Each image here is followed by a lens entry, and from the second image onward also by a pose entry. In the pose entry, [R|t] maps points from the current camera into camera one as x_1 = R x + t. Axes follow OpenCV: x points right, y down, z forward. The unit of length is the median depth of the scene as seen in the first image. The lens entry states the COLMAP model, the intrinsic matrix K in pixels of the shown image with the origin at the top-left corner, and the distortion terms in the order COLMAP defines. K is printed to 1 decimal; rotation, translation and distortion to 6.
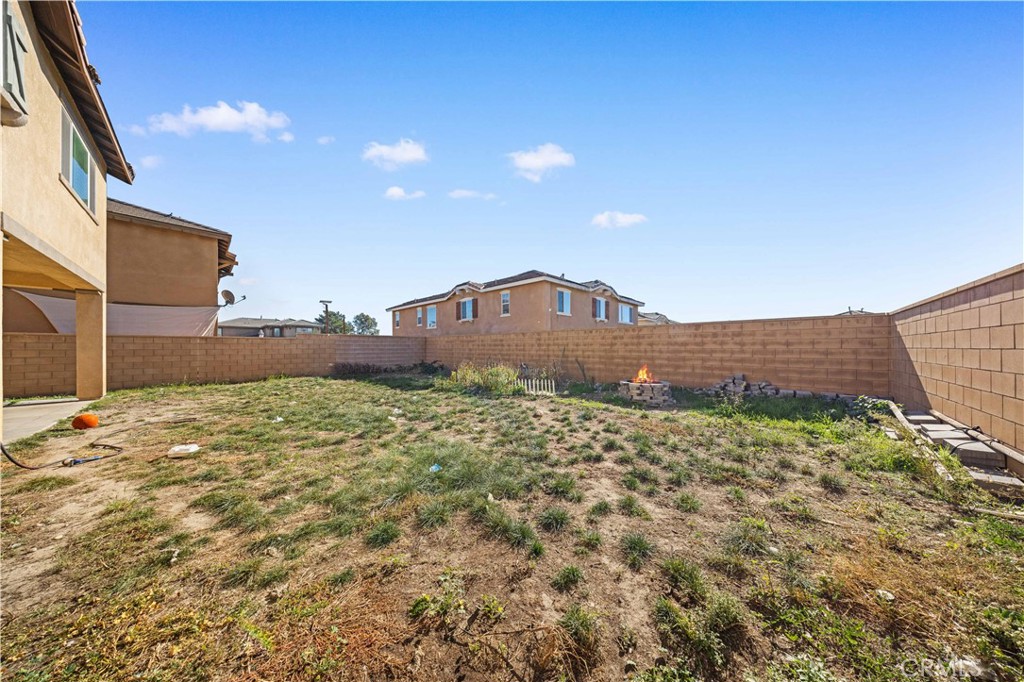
lens RADIAL K [[298.3, 0, 512.7], [0, 298.3, 344.4], [0, 0, 1]] dist [-0.009092, 0.000068]
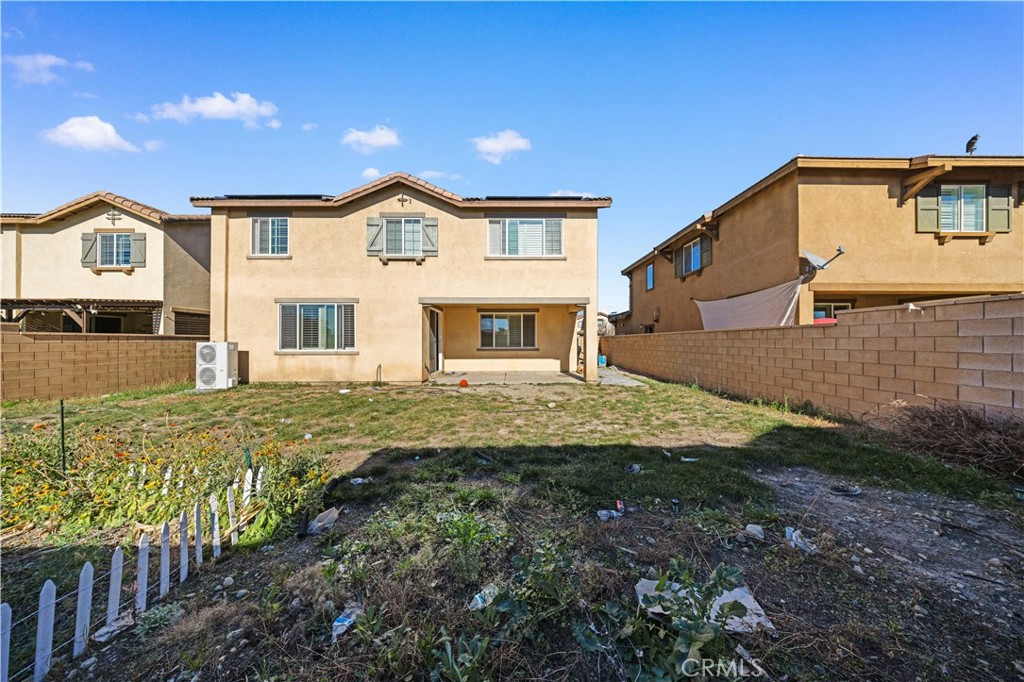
lens RADIAL K [[298.3, 0, 509.9], [0, 298.3, 341.7], [0, 0, 1]] dist [-0.009092, 0.000068]
pose [[-0.713057, 0.006041, -0.701080, -0.132780], [0.013335, 0.999899, -0.004948, -0.000432], [0.700979, -0.012877, -0.713066, 1.183506]]
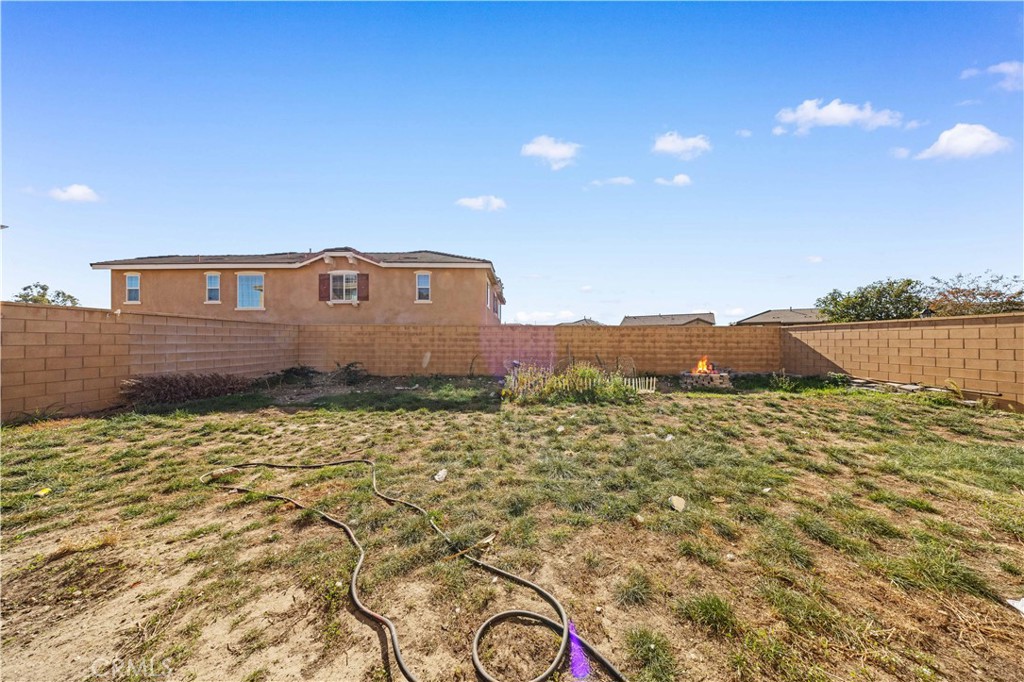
lens RADIAL K [[298.3, 0, 508.0], [0, 298.3, 344.9], [0, 0, 1]] dist [-0.009092, 0.000068]
pose [[0.734906, -0.002367, 0.678165, -0.631097], [-0.014180, 0.999722, 0.018856, -0.001471], [-0.678021, -0.023474, 0.734668, 0.408849]]
